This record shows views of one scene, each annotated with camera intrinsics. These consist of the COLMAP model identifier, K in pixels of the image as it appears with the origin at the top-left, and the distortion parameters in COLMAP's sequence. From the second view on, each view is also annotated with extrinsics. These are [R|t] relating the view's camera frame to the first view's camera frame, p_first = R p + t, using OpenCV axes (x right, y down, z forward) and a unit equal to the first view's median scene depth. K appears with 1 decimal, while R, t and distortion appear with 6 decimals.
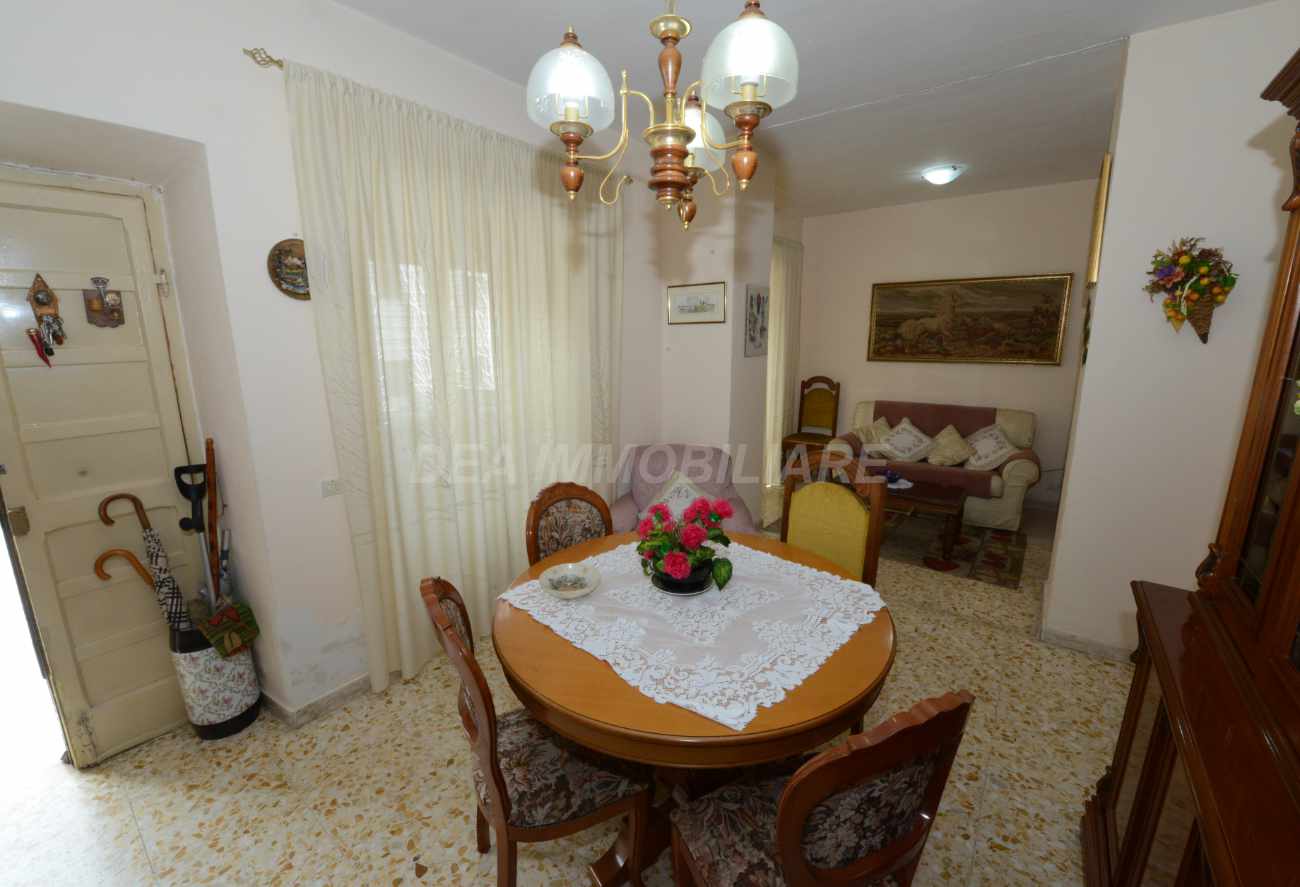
lens RADIAL K [[522.1, 0, 642.9], [0, 522.1, 434.9], [0, 0, 1]] dist [-0.013861, -0.000239]
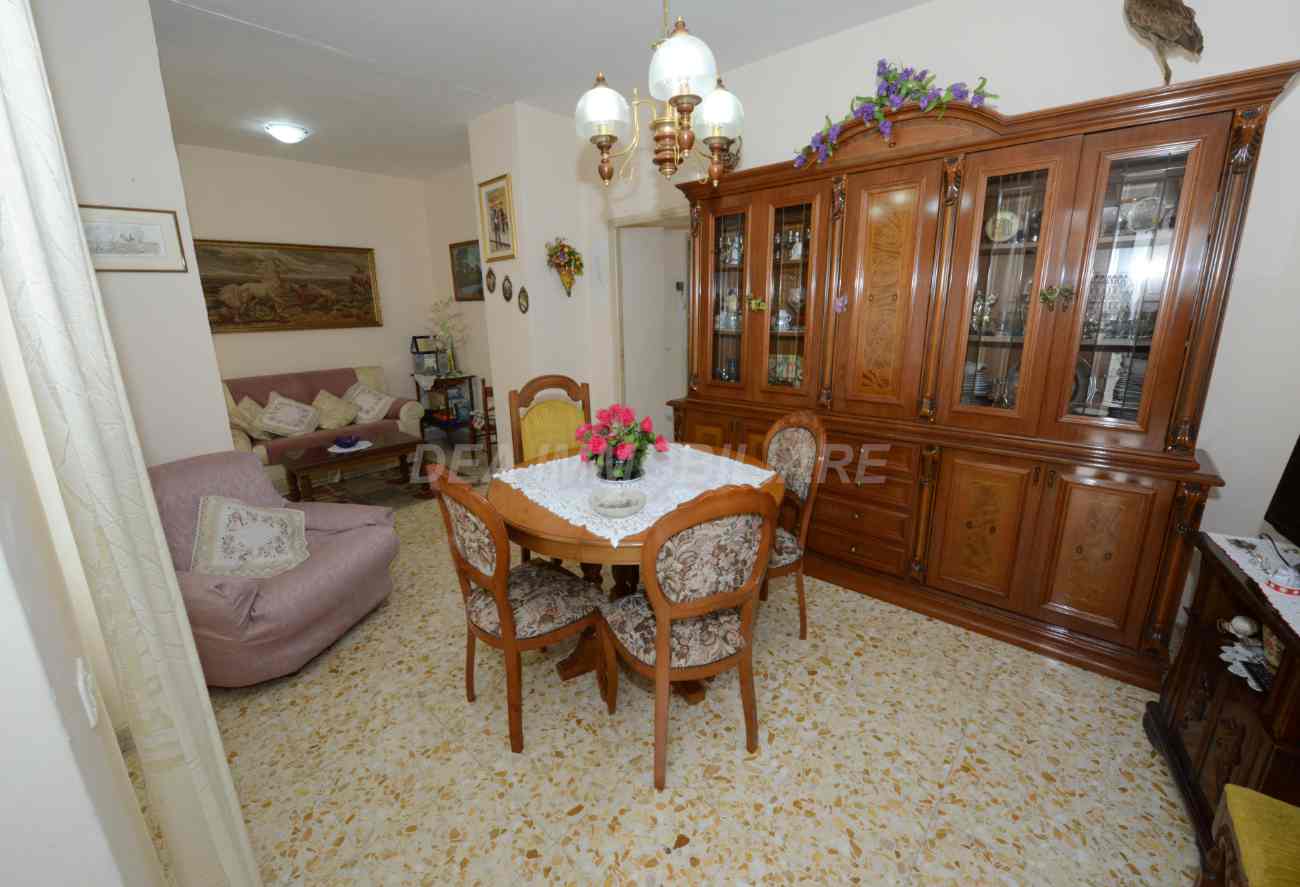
lens RADIAL K [[522.1, 0, 652.2], [0, 522.1, 442.1], [0, 0, 1]] dist [-0.013861, -0.000239]
pose [[0.067380, -0.247831, 0.966457, -0.373898], [0.204125, 0.951594, 0.229789, -0.022974], [-0.976623, 0.181795, 0.114707, 0.261141]]
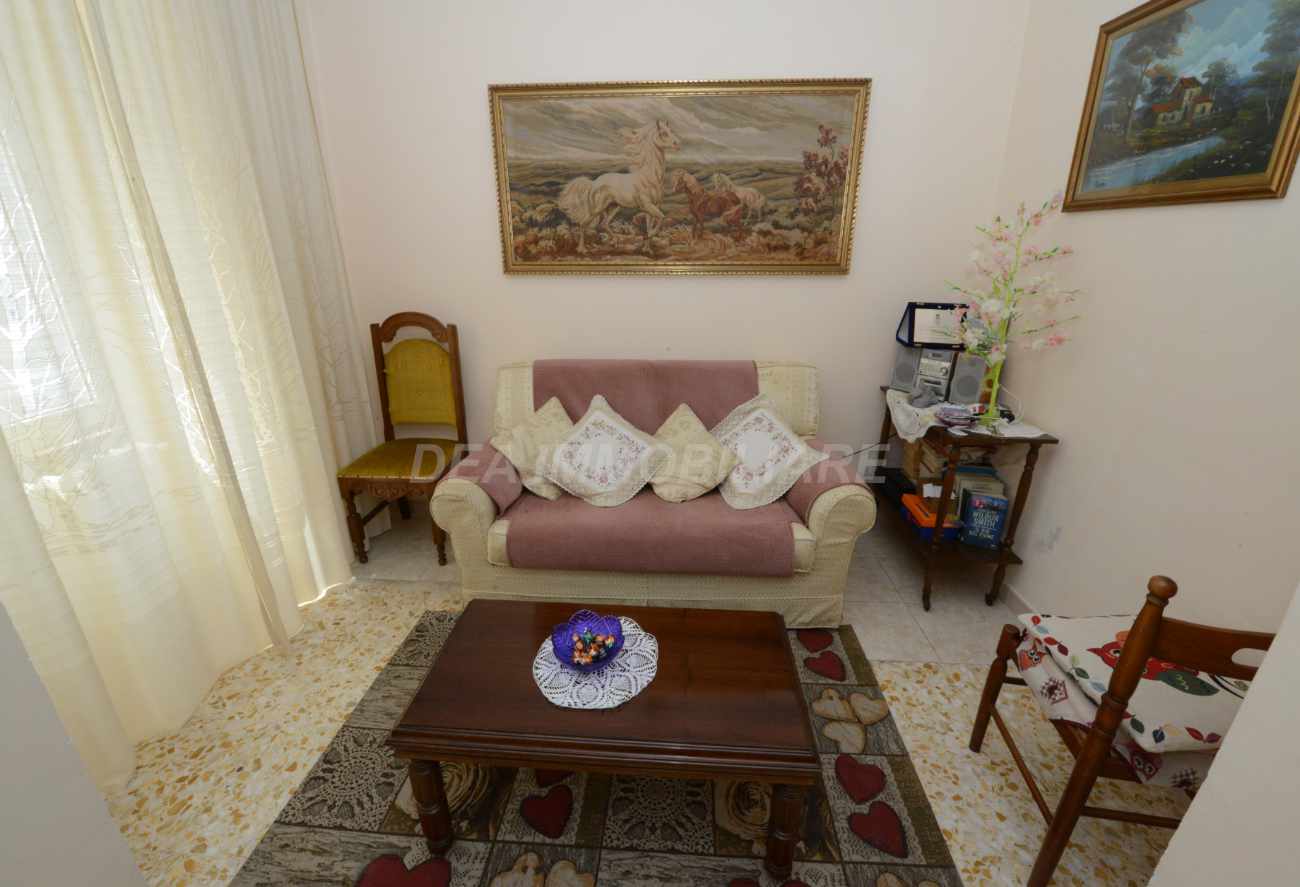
lens RADIAL K [[522.1, 0, 657.8], [0, 522.1, 429.9], [0, 0, 1]] dist [-0.013861, -0.000239]
pose [[0.817089, -0.184904, 0.546055, 0.296681], [0.103960, 0.978901, 0.175913, -0.082960], [-0.567061, -0.086969, 0.819072, 0.601436]]
